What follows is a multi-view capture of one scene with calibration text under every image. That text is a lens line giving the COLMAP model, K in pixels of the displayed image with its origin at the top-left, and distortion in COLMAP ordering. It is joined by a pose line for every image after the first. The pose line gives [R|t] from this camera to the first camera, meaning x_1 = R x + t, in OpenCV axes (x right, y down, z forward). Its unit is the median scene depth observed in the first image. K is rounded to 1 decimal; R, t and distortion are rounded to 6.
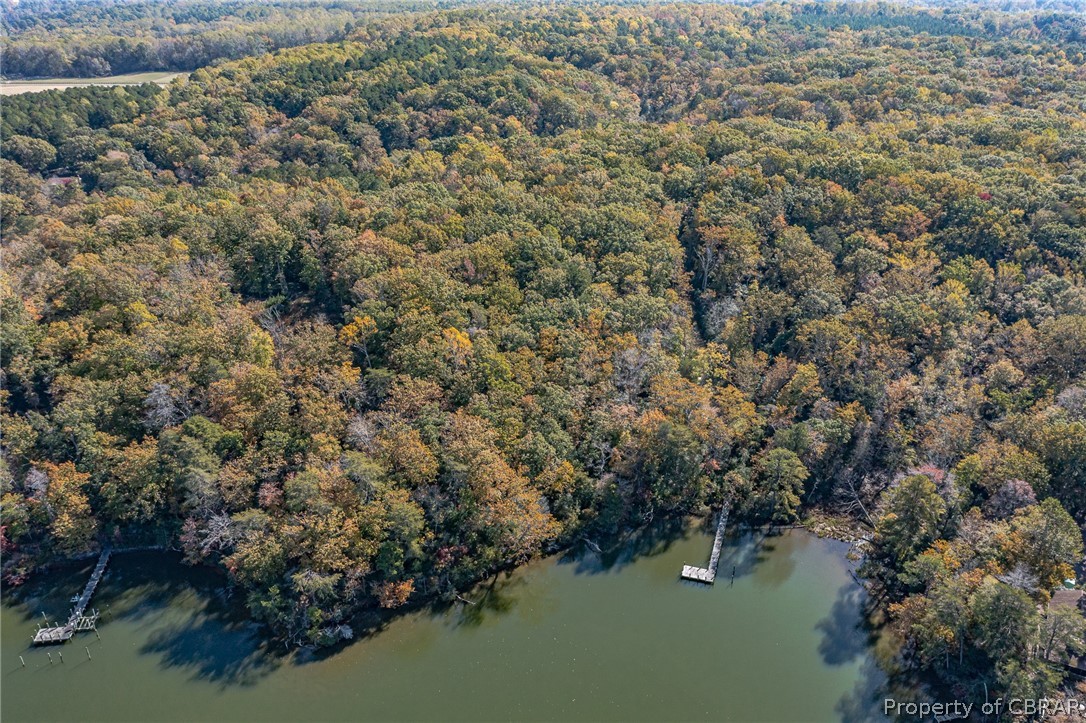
lens RADIAL K [[852.9, 0, 540.8], [0, 852.9, 356.6], [0, 0, 1]] dist [-0.020838, -0.009315]
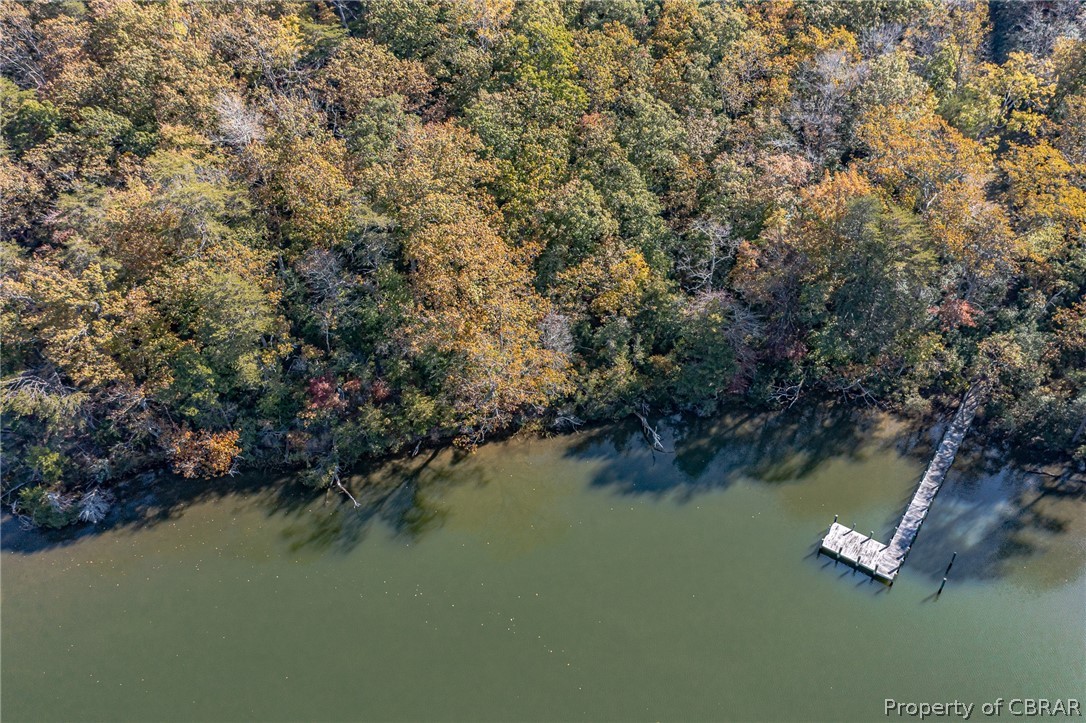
lens RADIAL K [[852.9, 0, 542.7], [0, 852.9, 359.1], [0, 0, 1]] dist [-0.020838, -0.009315]
pose [[0.951865, 0.186107, -0.243550, 0.109704], [-0.127813, 0.963192, 0.236486, 0.075177], [0.278597, -0.193974, 0.940616, 0.529863]]
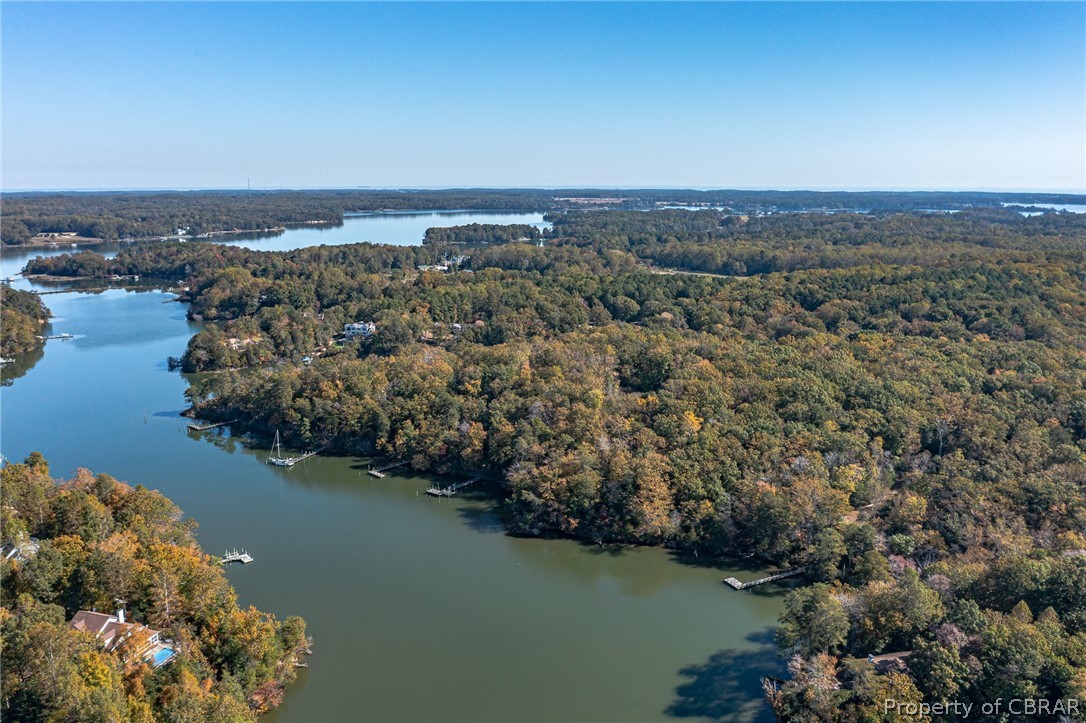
lens RADIAL K [[852.9, 0, 543.8], [0, 852.9, 364.4], [0, 0, 1]] dist [-0.020838, -0.009315]
pose [[0.702052, 0.160141, -0.693886, 0.841296], [-0.324370, 0.939348, -0.111397, 0.159027], [0.633961, 0.303282, 0.711416, -0.332621]]
